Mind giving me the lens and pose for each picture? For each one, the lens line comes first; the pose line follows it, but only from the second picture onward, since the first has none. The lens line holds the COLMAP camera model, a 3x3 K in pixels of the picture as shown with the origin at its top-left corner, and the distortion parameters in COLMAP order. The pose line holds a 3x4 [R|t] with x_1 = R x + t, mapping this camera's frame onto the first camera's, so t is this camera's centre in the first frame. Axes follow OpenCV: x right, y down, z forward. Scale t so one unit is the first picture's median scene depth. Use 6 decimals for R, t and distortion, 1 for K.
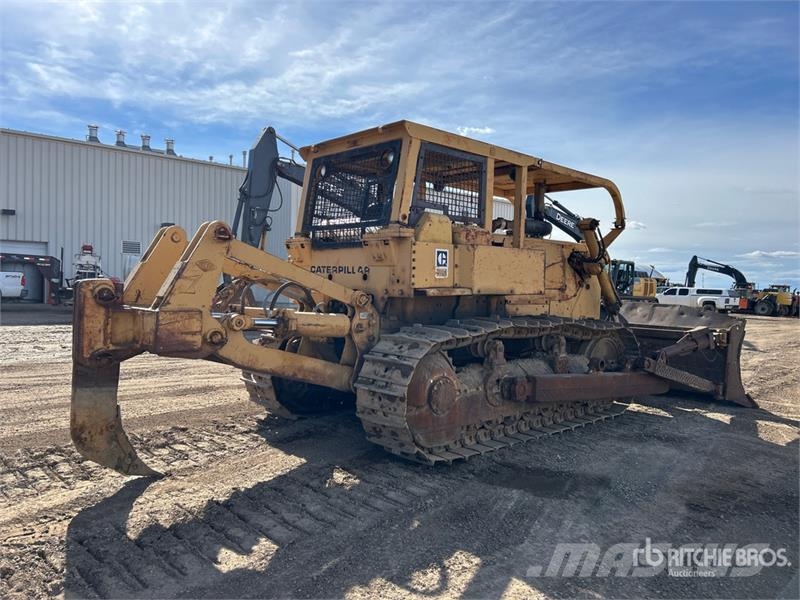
lens RADIAL K [[607.1, 0, 387.6], [0, 607.1, 304.4], [0, 0, 1]] dist [0.063295, -0.068598]
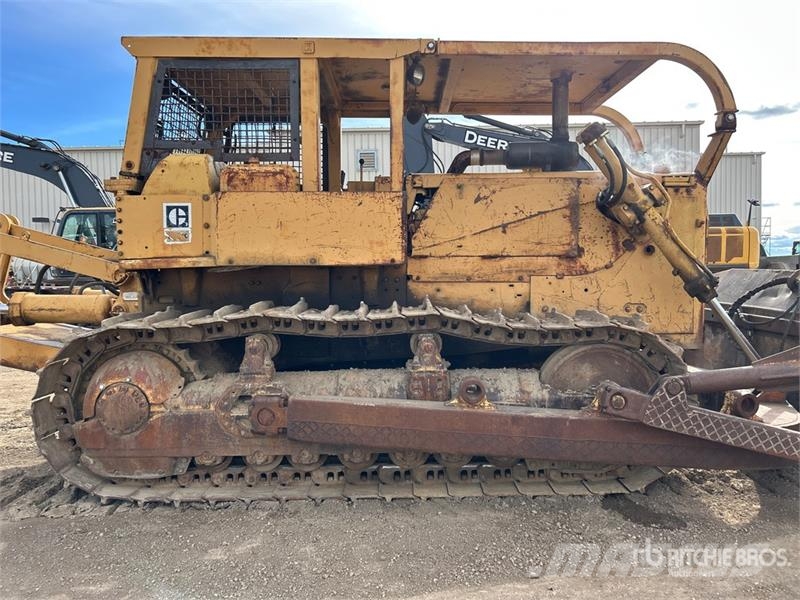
lens RADIAL K [[614.1, 0, 400.1], [0, 614.1, 295.2], [0, 0, 1]] dist [0.068686, -0.069009]
pose [[0.746450, -0.003026, -0.665435, 0.679657], [0.001442, 0.999995, -0.002930, 0.017088], [0.665440, 0.001228, 0.746450, 0.563208]]
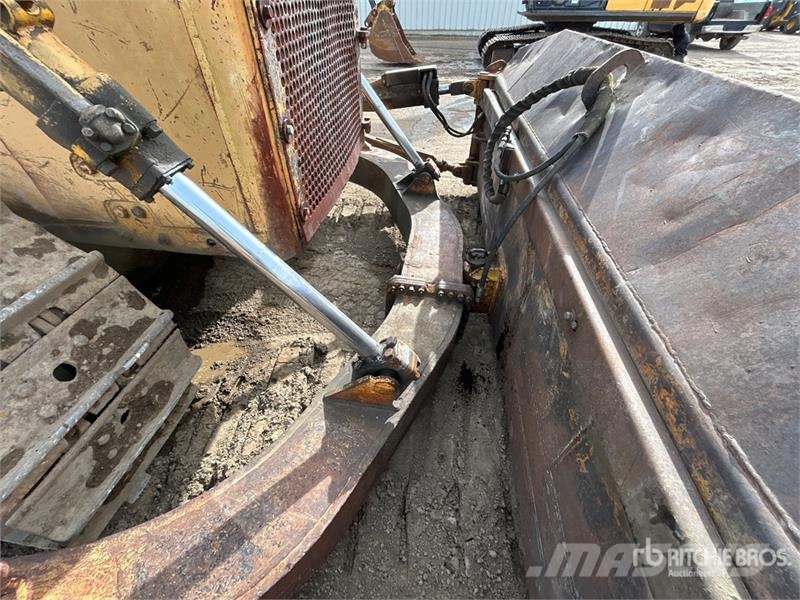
lens RADIAL K [[322.9, 0, 400.2], [0, 322.9, 299.4], [0, 0, 1]] dist [0.000750, -0.000408]
pose [[0.642325, 0.502552, -0.578671, 0.614635], [-0.025266, 0.768493, 0.639359, -0.022264], [0.766016, -0.396056, 0.506320, 1.282730]]
